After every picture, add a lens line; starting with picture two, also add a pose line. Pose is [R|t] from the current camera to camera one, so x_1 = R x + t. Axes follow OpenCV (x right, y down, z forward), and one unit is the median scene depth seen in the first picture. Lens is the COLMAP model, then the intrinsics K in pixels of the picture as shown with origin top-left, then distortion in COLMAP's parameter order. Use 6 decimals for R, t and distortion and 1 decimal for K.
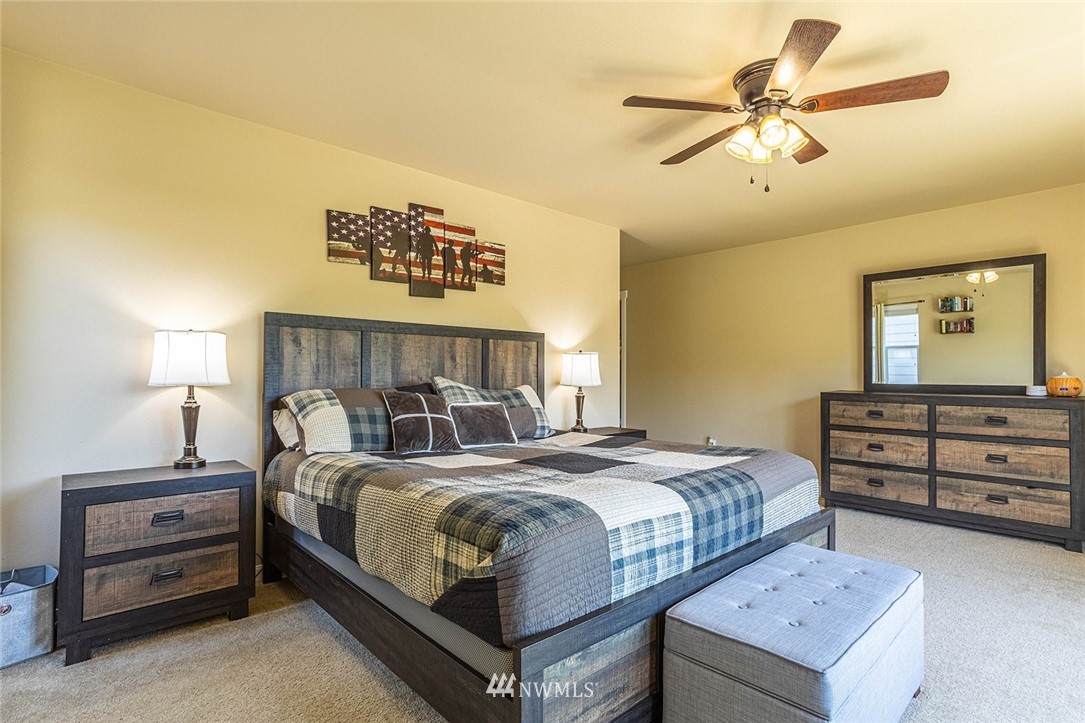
lens RADIAL K [[534.2, 0, 537.2], [0, 534.2, 357.8], [0, 0, 1]] dist [-0.054488, 0.041266]
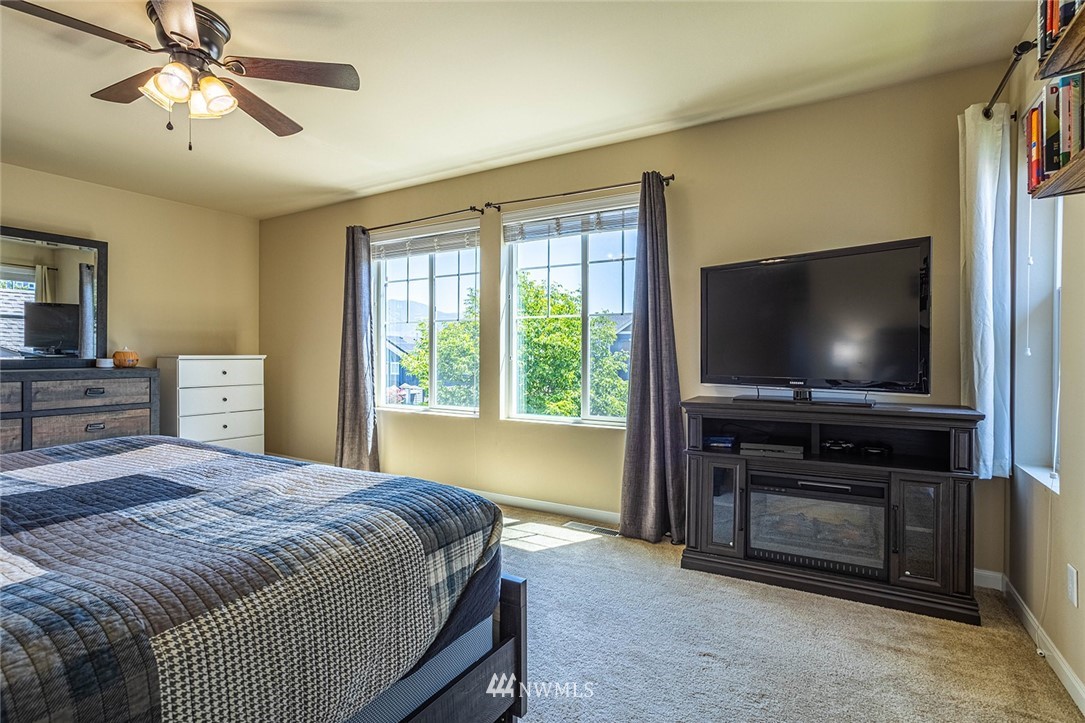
lens RADIAL K [[534.2, 0, 537.2], [0, 534.2, 357.8], [0, 0, 1]] dist [-0.054488, 0.041266]
pose [[-0.301232, -0.013948, 0.953449, -0.415970], [-0.037679, 0.999286, 0.002714, 0.013674], [-0.952806, -0.035108, -0.301543, 0.470672]]
